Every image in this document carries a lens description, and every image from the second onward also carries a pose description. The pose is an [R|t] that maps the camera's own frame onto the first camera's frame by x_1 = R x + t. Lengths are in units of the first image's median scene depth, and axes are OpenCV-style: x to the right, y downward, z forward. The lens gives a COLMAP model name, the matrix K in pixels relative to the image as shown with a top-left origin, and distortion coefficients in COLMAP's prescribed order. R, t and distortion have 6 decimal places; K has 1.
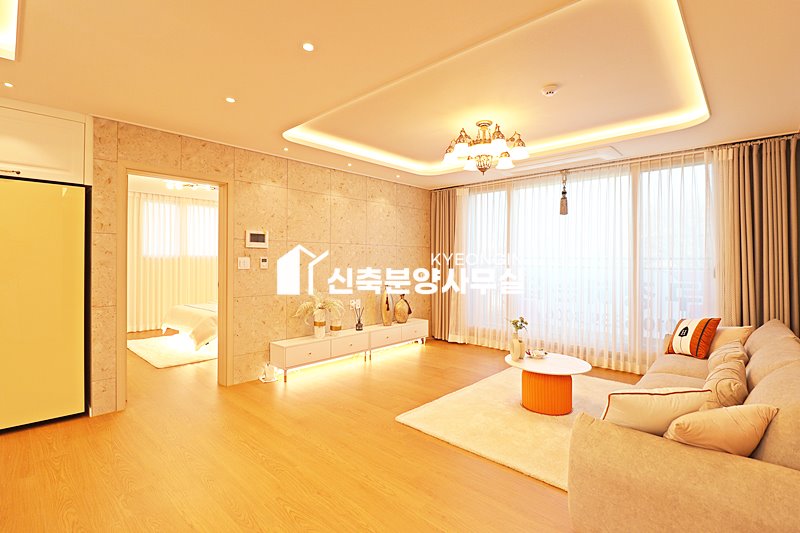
lens RADIAL K [[369.3, 0, 399.2], [0, 369.3, 260.6], [0, 0, 1]] dist [-0.005771, -0.008523]
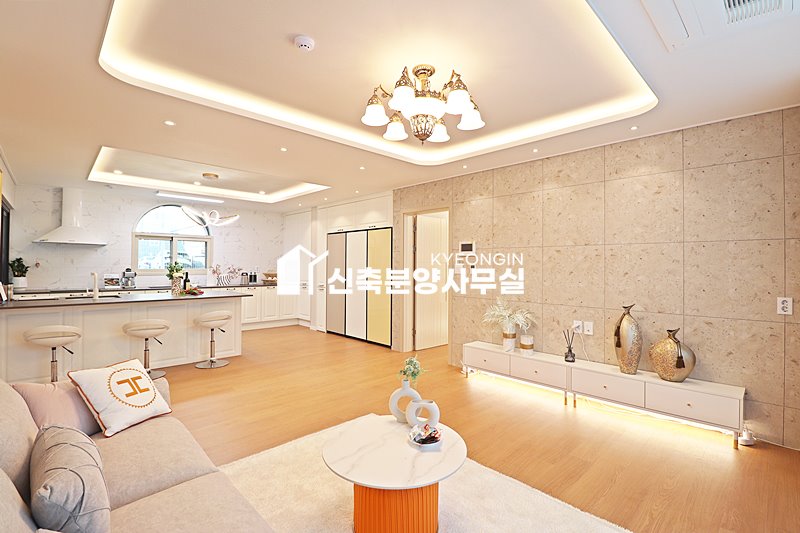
lens RADIAL K [[369.3, 0, 389.9], [0, 369.3, 259.3], [0, 0, 1]] dist [-0.005771, -0.008523]
pose [[-0.058683, -0.018929, -0.998097, 0.821464], [-0.005232, 0.999812, -0.018654, -0.001495], [0.998263, 0.004127, -0.058771, 0.852875]]
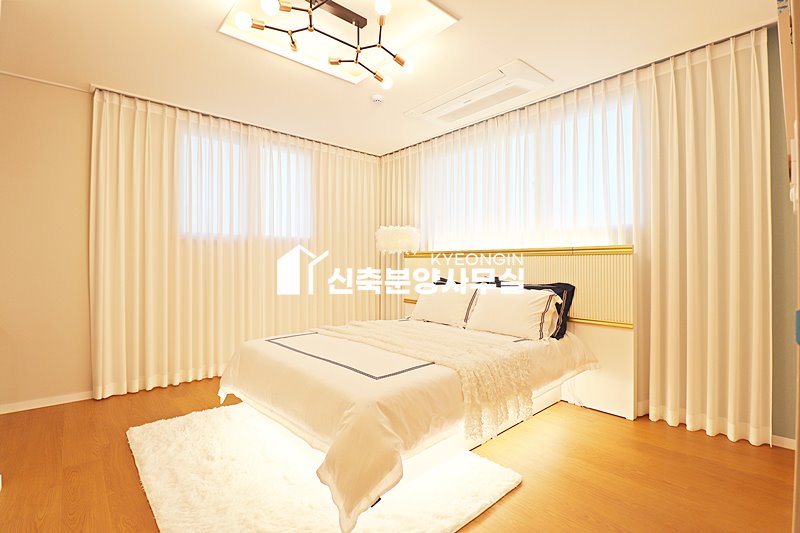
lens RADIAL K [[369.3, 0, 404.5], [0, 369.3, 263.3], [0, 0, 1]] dist [-0.005771, -0.008523]
pose [[0.996386, -0.001870, -0.084916, -0.290201], [0.002110, 0.999994, 0.002736, 0.021713], [0.084911, -0.002906, 0.996384, 0.435485]]
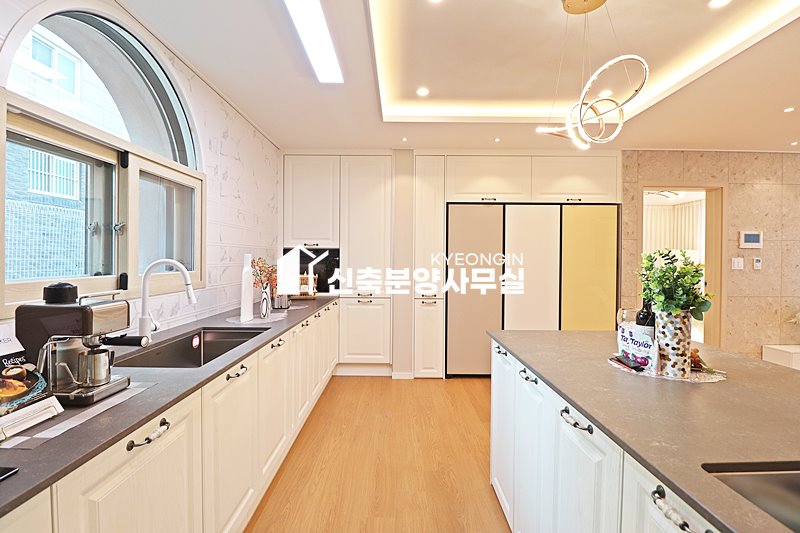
lens RADIAL K [[369.3, 0, 395.7], [0, 369.3, 261.0], [0, 0, 1]] dist [-0.005771, -0.008523]
pose [[0.688769, 0.005398, -0.724961, -0.343785], [-0.002514, 0.999984, 0.005057, -0.003254], [0.724977, -0.001661, 0.688771, -0.382080]]
